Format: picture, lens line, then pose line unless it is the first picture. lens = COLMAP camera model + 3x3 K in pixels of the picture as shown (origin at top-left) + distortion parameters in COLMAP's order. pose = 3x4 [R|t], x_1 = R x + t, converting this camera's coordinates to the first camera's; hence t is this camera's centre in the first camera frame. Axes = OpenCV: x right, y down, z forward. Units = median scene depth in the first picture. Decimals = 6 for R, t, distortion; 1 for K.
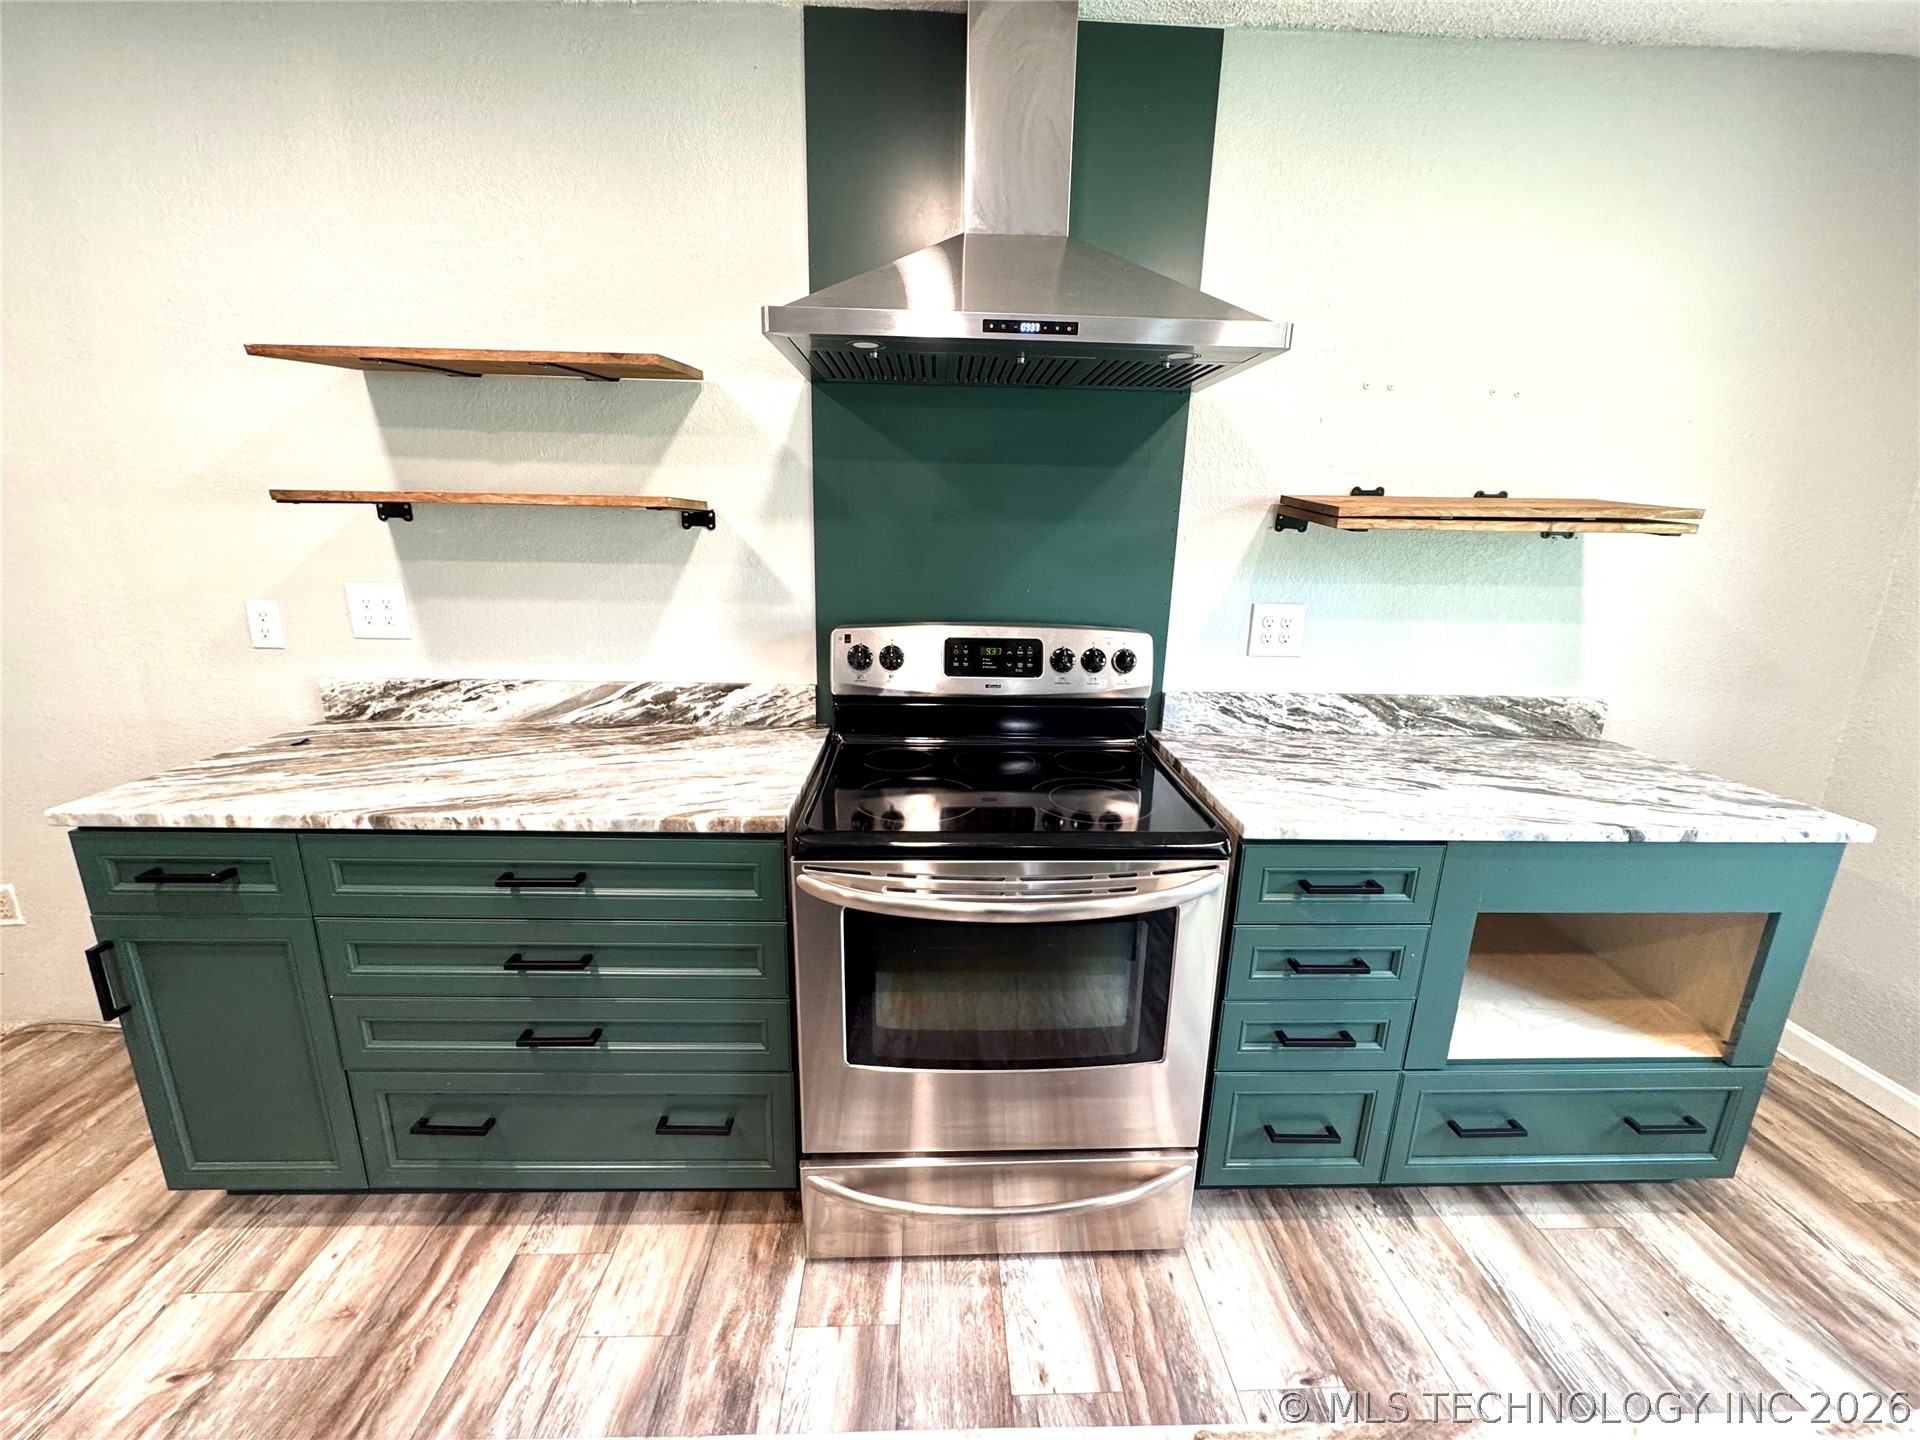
lens RADIAL K [[764.3, 0, 950.4], [0, 764.3, 717.0], [0, 0, 1]] dist [-0.002060, 0.000432]
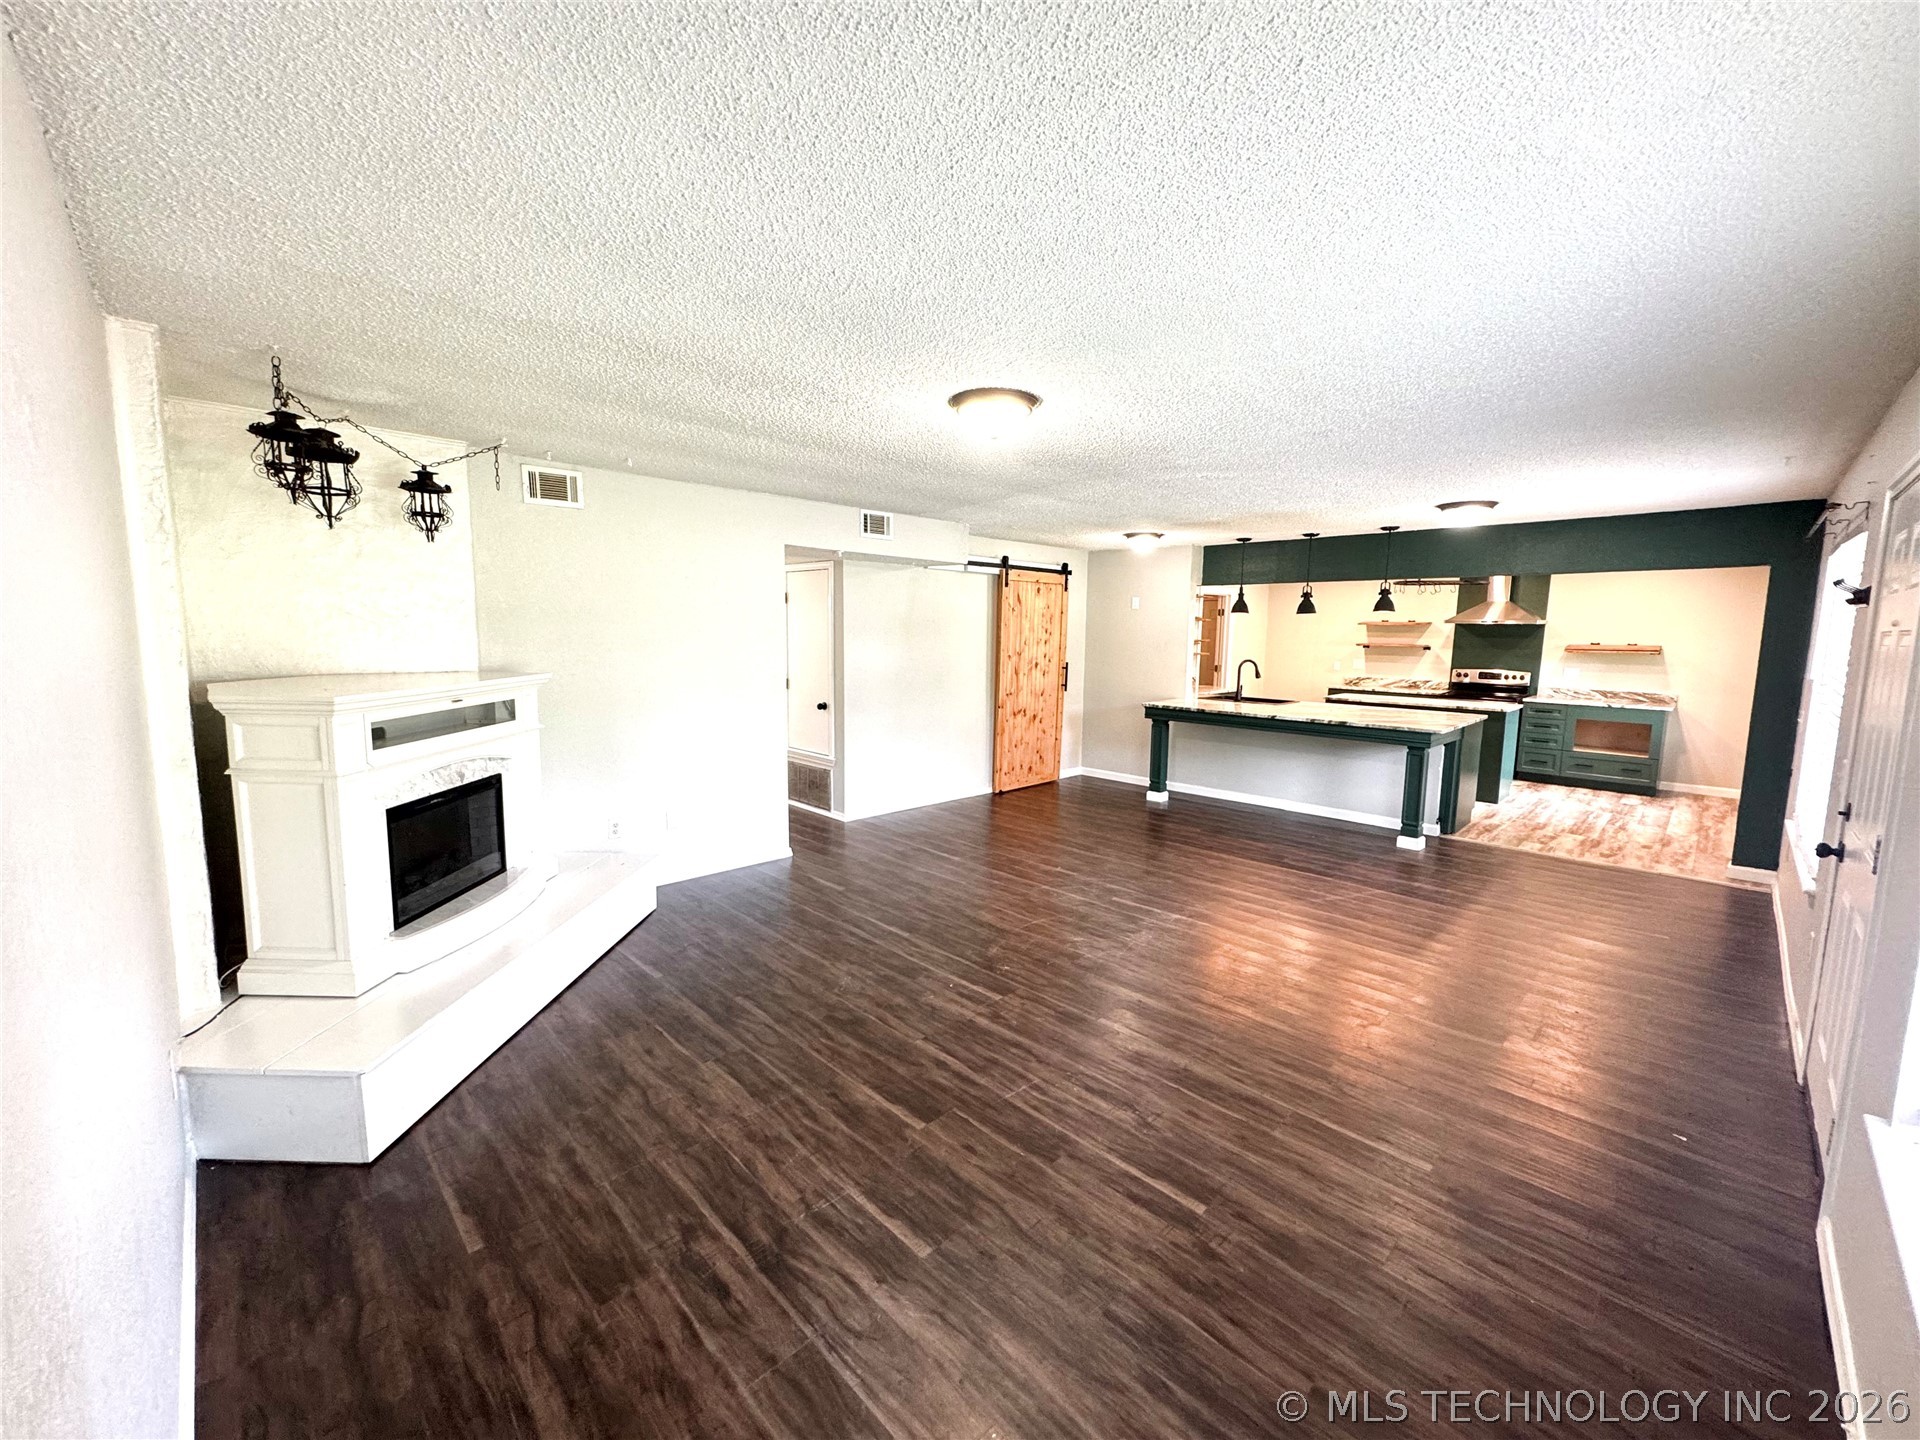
lens RADIAL K [[764.3, 0, 959.6], [0, 764.3, 719.9], [0, 0, 1]] dist [-0.002060, 0.000432]
pose [[0.689378, 0.076454, -0.720356, 1.271640], [-0.174147, 0.982743, -0.062356, 1.107868], [0.703158, 0.168435, 0.690796, -4.794406]]
